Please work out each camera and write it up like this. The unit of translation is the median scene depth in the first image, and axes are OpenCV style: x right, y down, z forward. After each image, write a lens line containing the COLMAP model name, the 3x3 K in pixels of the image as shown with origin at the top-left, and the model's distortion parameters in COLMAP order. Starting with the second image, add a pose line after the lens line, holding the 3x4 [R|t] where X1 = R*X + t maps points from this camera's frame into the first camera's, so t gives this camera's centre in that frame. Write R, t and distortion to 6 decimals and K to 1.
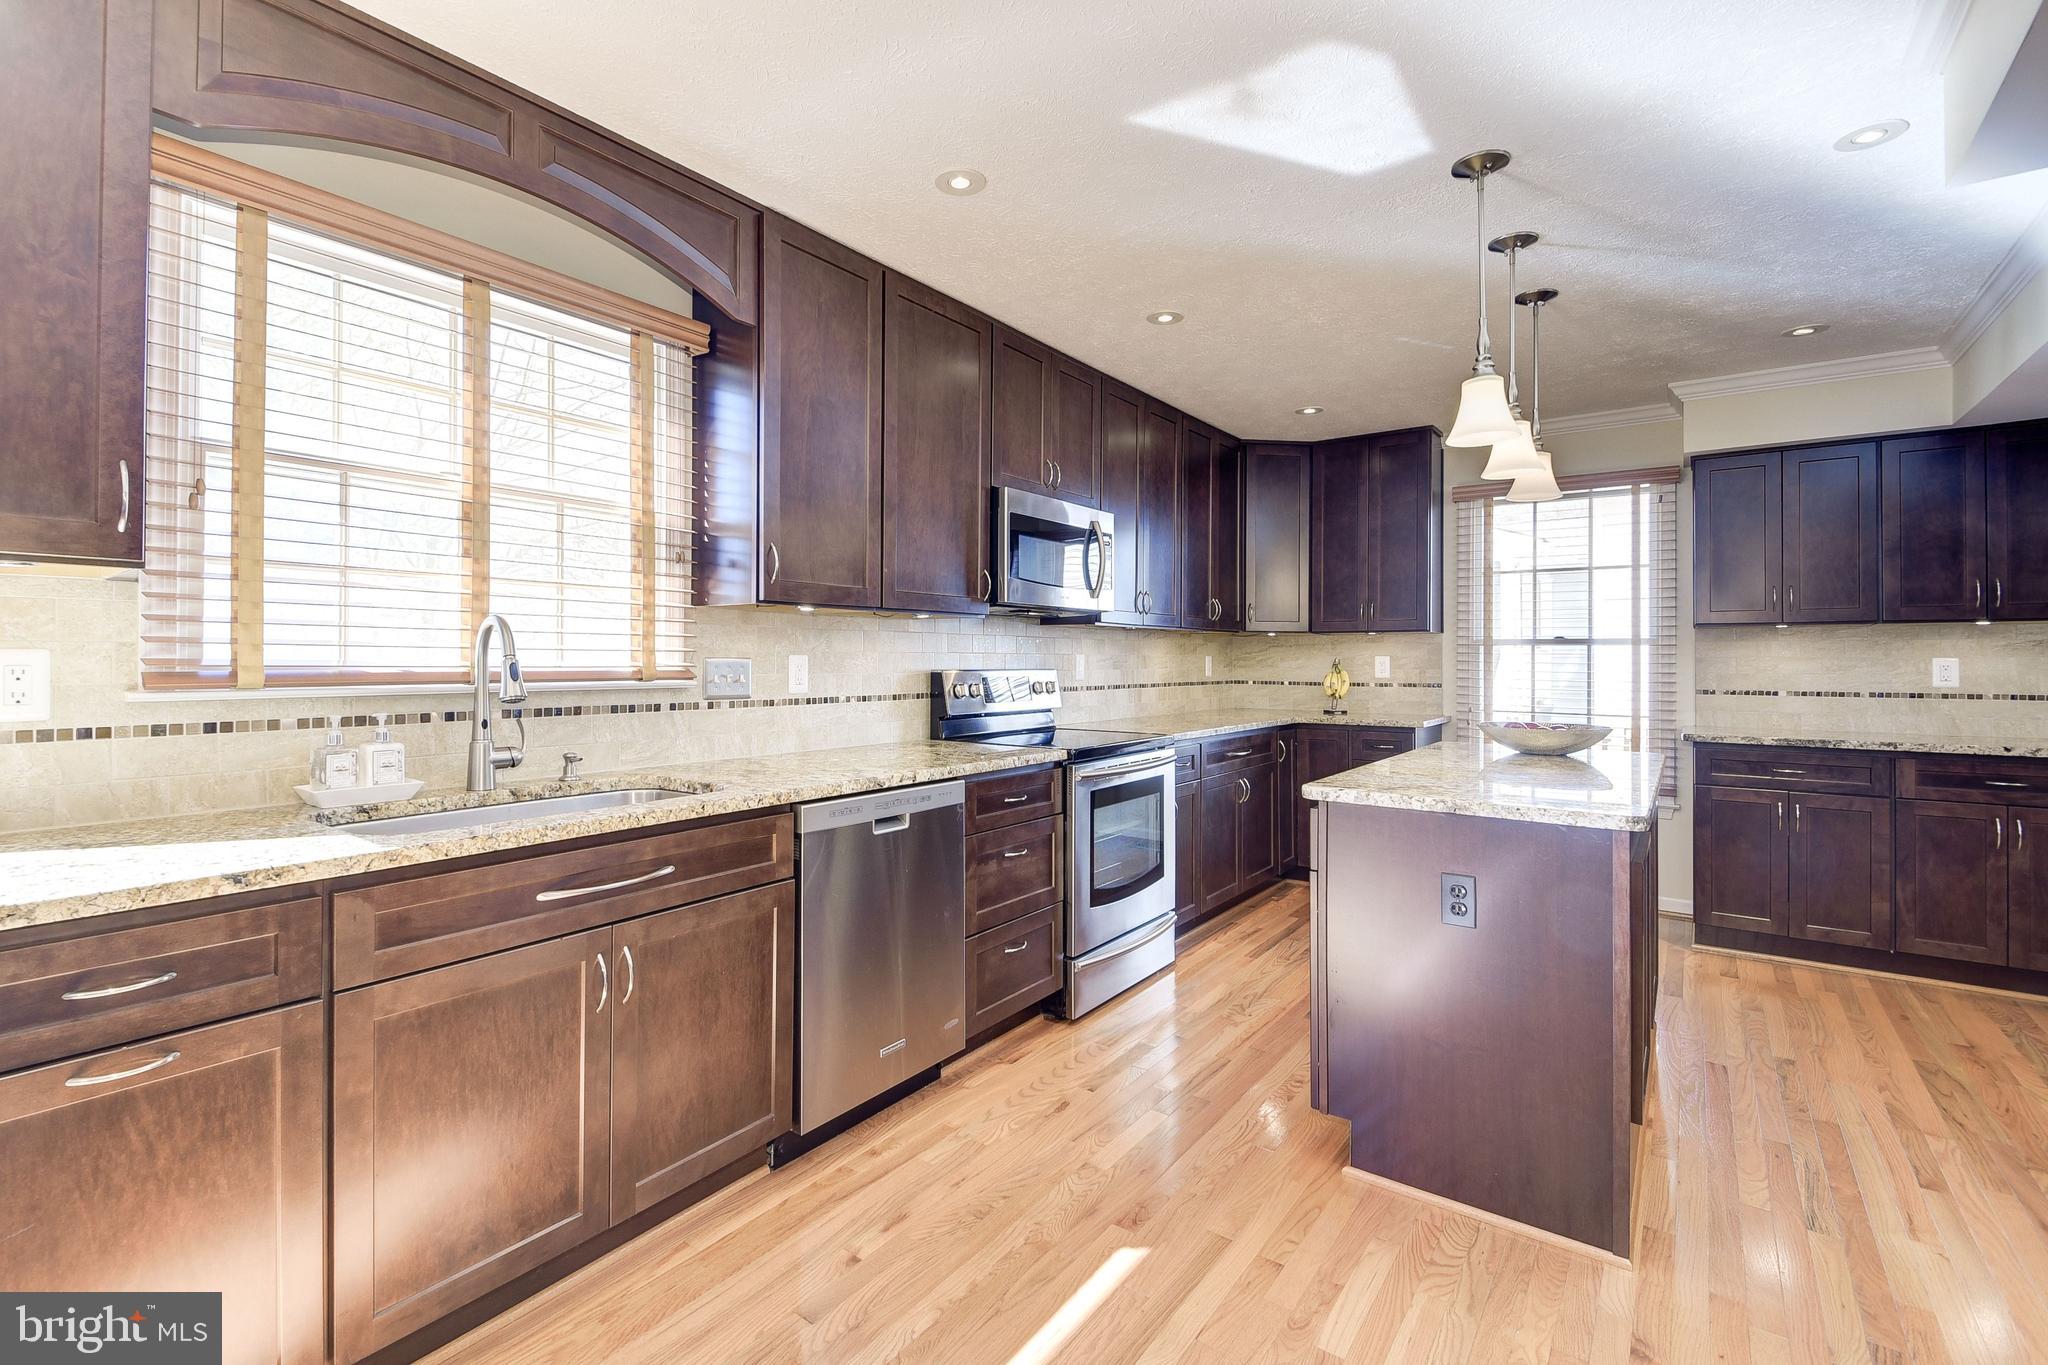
lens RADIAL K [[905.6, 0, 1015.3], [0, 905.6, 669.8], [0, 0, 1]] dist [-0.003234, -0.003774]
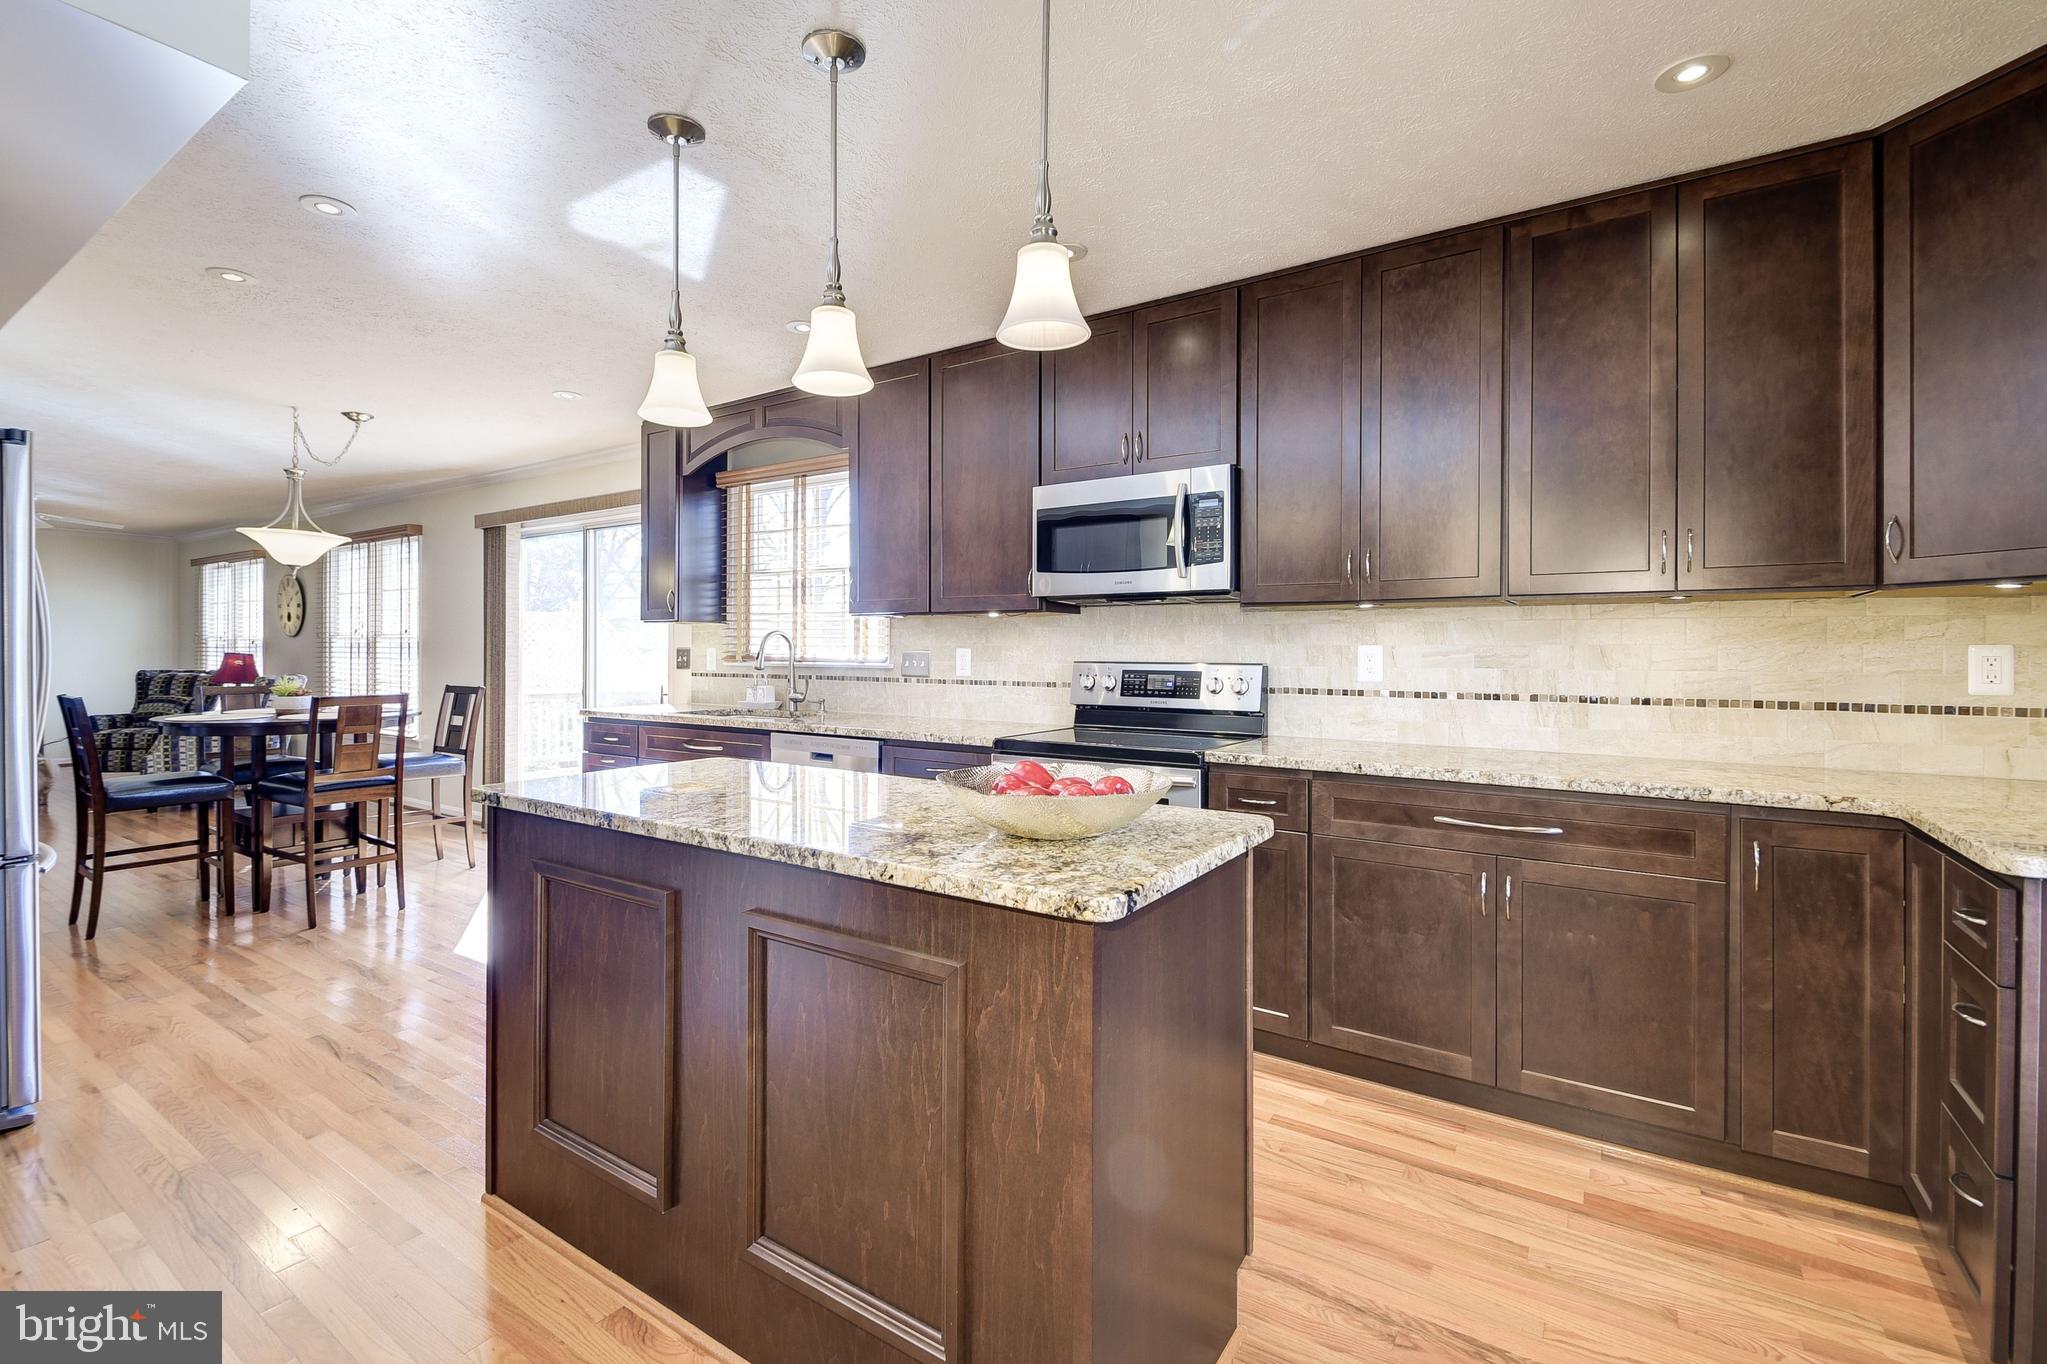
lens RADIAL K [[905.1, 0, 1018.4], [0, 905.1, 663.4], [0, 0, 1]] dist [-0.003234, -0.003774]
pose [[0.050590, 0.011139, -0.998657, 1.049376], [-0.015273, 0.999829, 0.010379, -0.008056], [0.998603, 0.014727, 0.050751, 0.938015]]
